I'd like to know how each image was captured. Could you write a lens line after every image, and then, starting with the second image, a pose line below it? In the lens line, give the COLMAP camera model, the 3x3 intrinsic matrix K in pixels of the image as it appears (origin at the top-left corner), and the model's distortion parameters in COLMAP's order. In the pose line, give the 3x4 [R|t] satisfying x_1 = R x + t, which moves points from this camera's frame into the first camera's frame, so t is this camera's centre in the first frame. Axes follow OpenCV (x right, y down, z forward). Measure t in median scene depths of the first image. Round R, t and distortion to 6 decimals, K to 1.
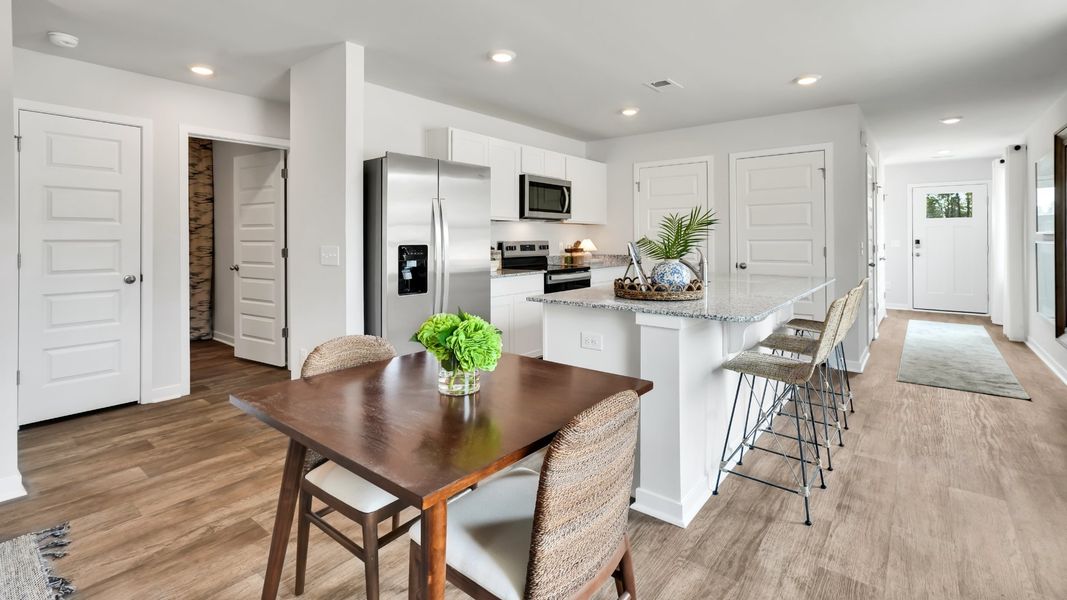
lens RADIAL K [[486.0, 0, 533.5], [0, 486.0, 300.0], [0, 0, 1]] dist [-0.000482, 0.000138]
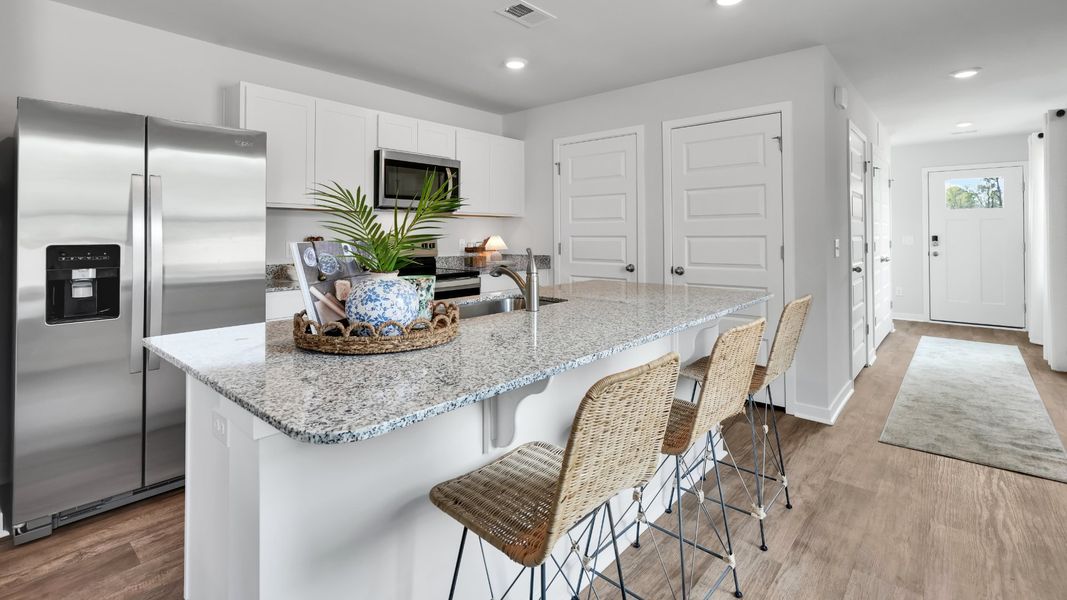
lens RADIAL K [[487.6, 0, 539.9], [0, 487.6, 290.9], [0, 0, 1]] dist [-0.001634, 0.000077]
pose [[0.999173, 0.003542, -0.040509, 0.246246], [-0.004001, 0.999929, -0.011261, -0.029913], [0.040466, 0.011414, 0.999116, 0.240776]]
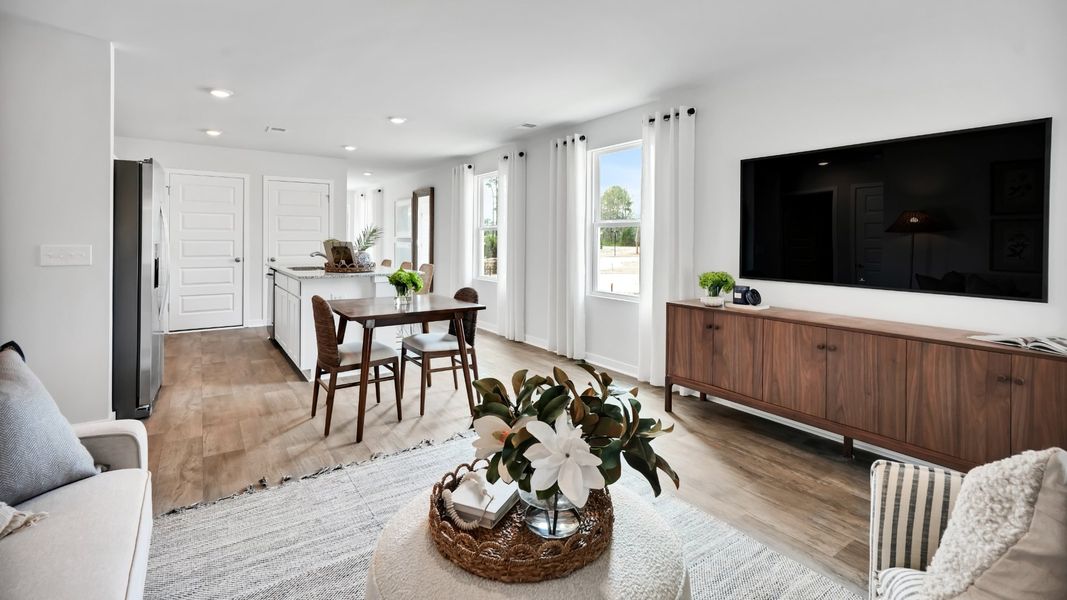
lens RADIAL K [[487.6, 0, 539.9], [0, 487.6, 290.9], [0, 0, 1]] dist [-0.001634, 0.000077]
pose [[0.286519, -0.091367, 0.953708, -0.682195], [0.120115, 0.991014, 0.058856, 0.024446], [-0.950515, 0.097692, 0.294919, -0.080557]]
